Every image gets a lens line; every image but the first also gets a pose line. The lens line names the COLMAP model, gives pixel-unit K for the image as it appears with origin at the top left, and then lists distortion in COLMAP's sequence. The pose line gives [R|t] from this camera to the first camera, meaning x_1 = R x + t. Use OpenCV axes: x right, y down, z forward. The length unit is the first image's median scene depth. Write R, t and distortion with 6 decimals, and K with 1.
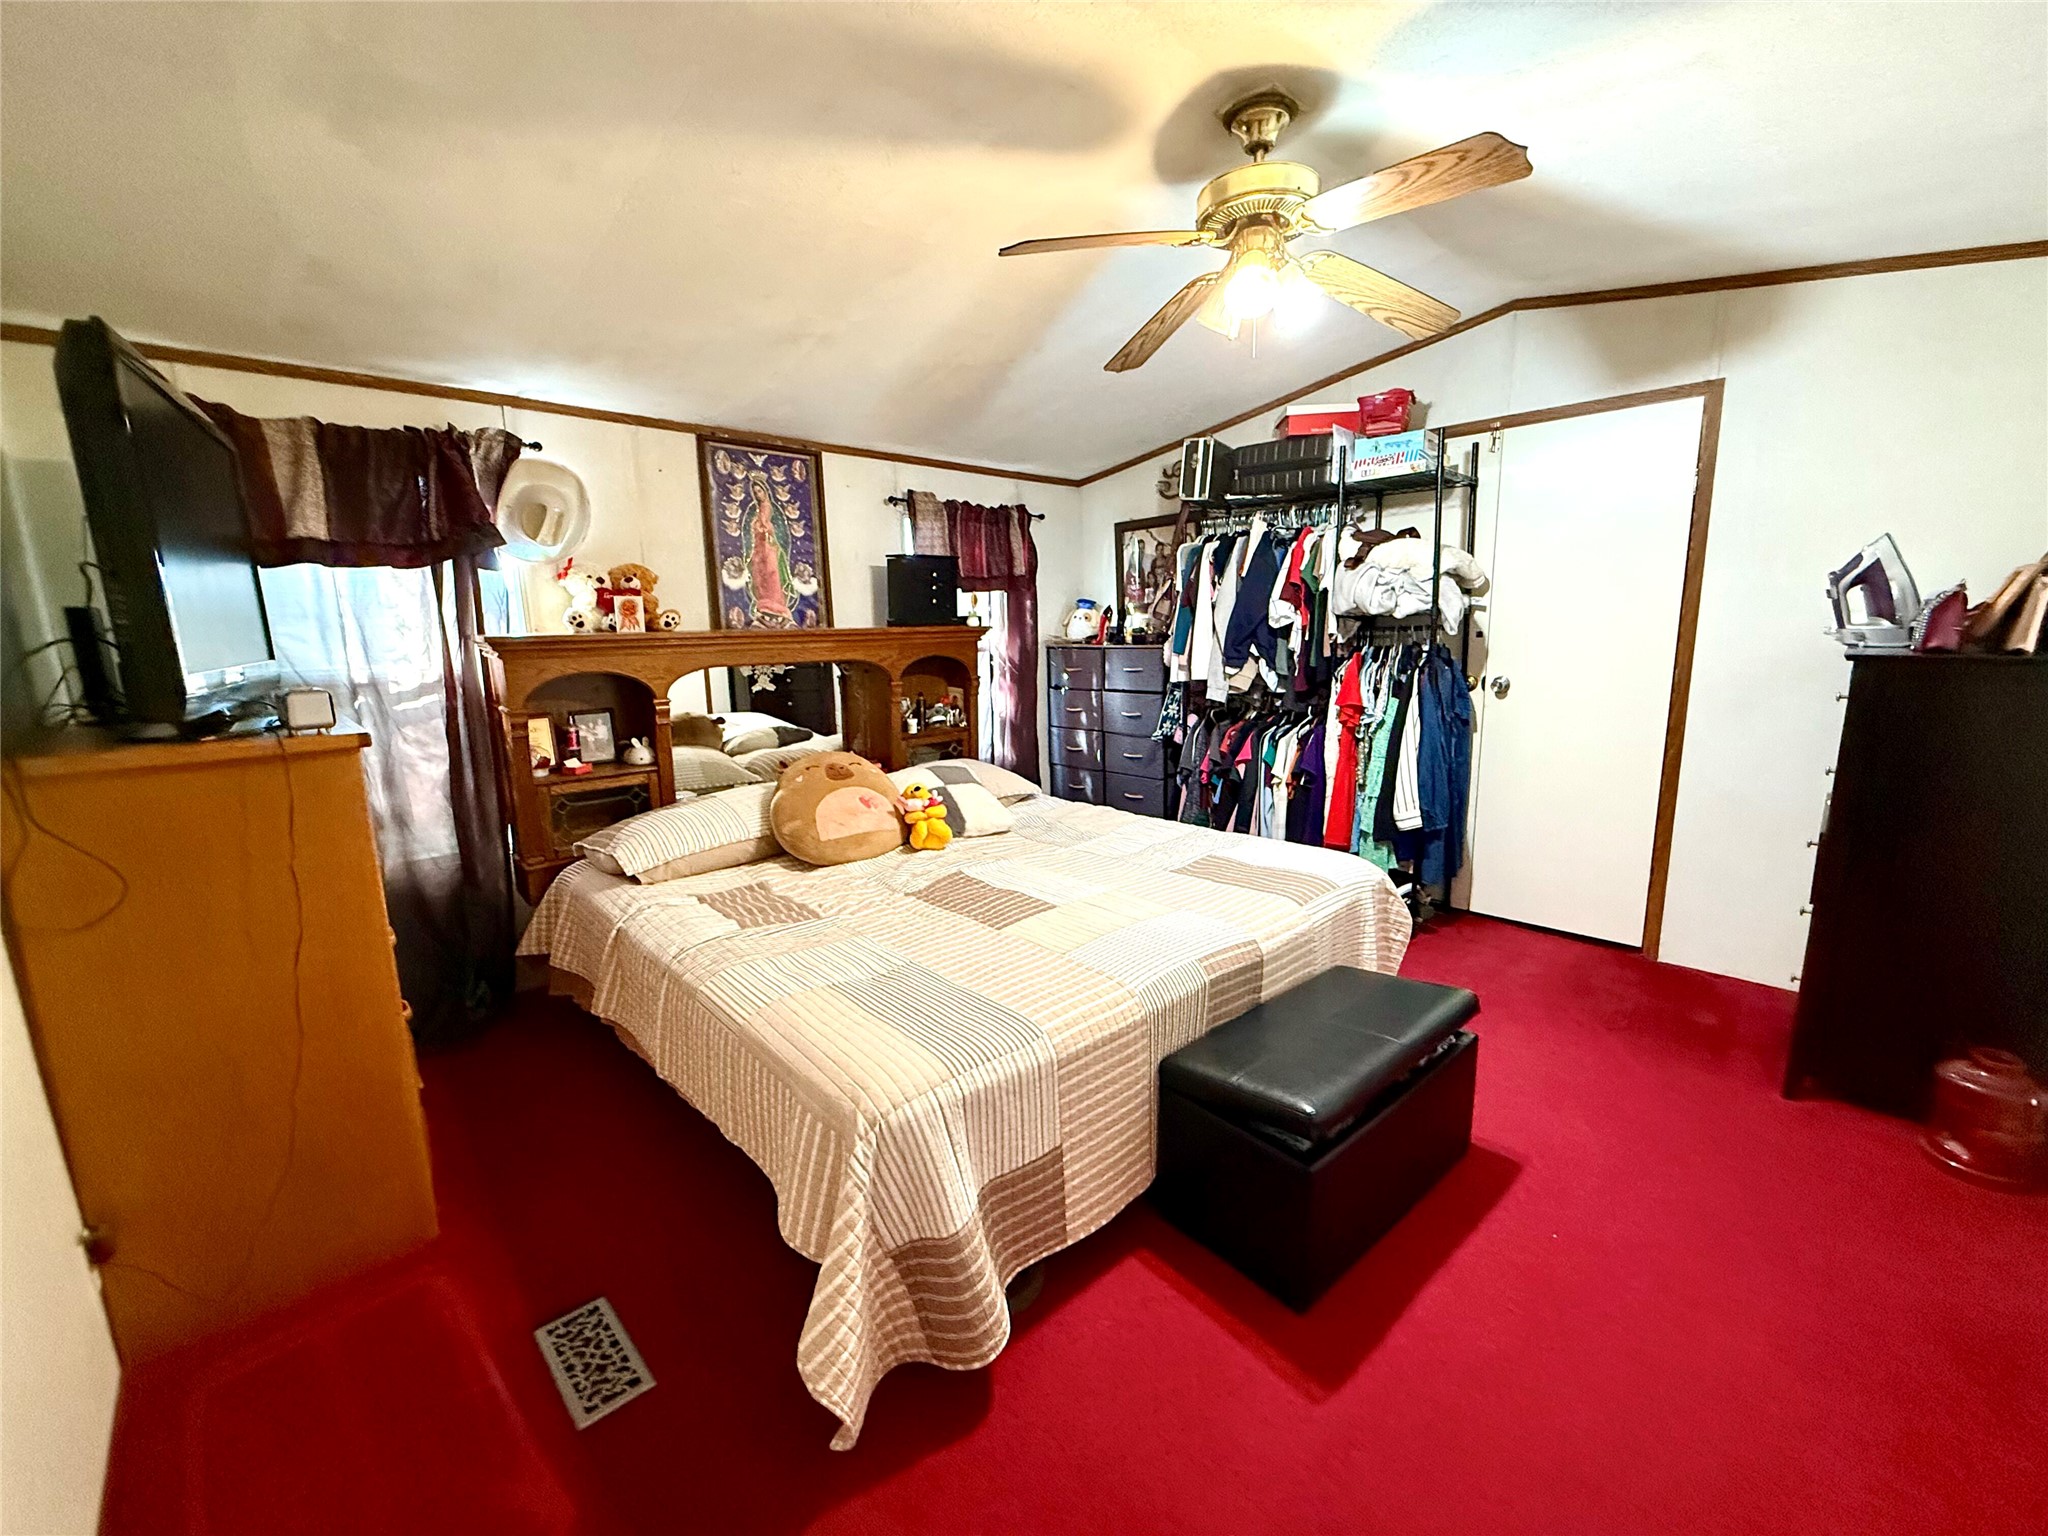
lens RADIAL K [[820.1, 0, 1025.6], [0, 820.1, 769.2], [0, 0, 1]] dist [0.001603, -0.000001]
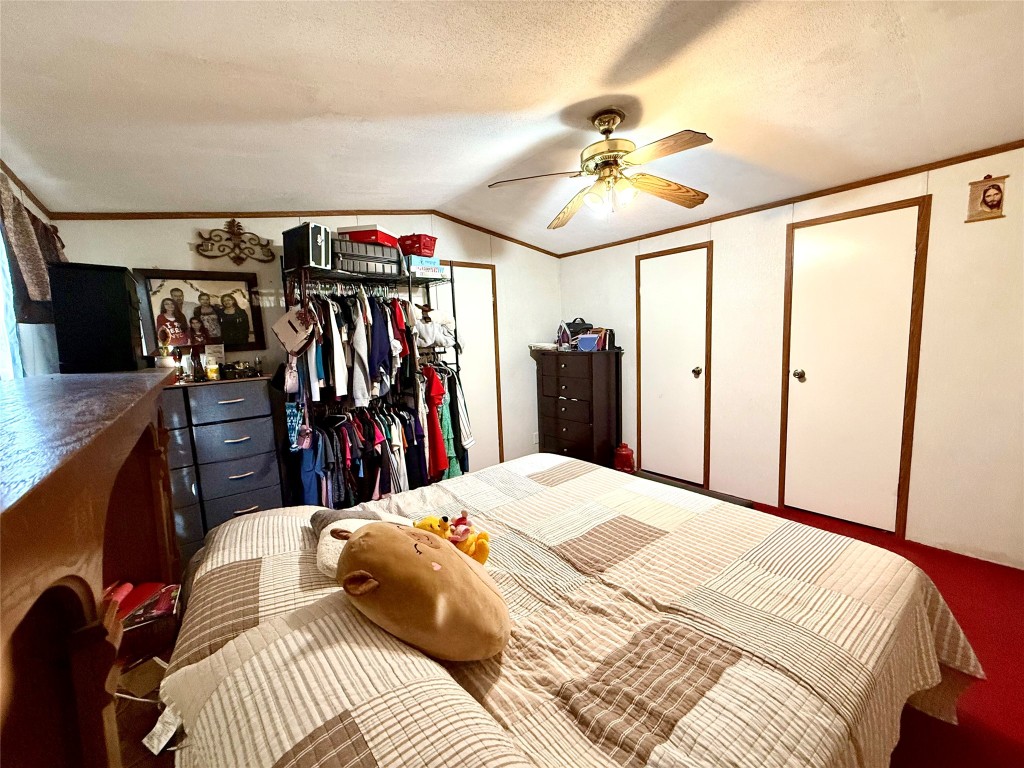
lens RADIAL K [[410.1, 0, 512.2], [0, 410.1, 379.9], [0, 0, 1]] dist [0.001603, -0.000001]
pose [[0.084719, -0.080814, 0.993122, -0.471297], [0.223421, 0.972867, 0.060107, -0.115675], [-0.971033, 0.216792, 0.100475, 0.666970]]
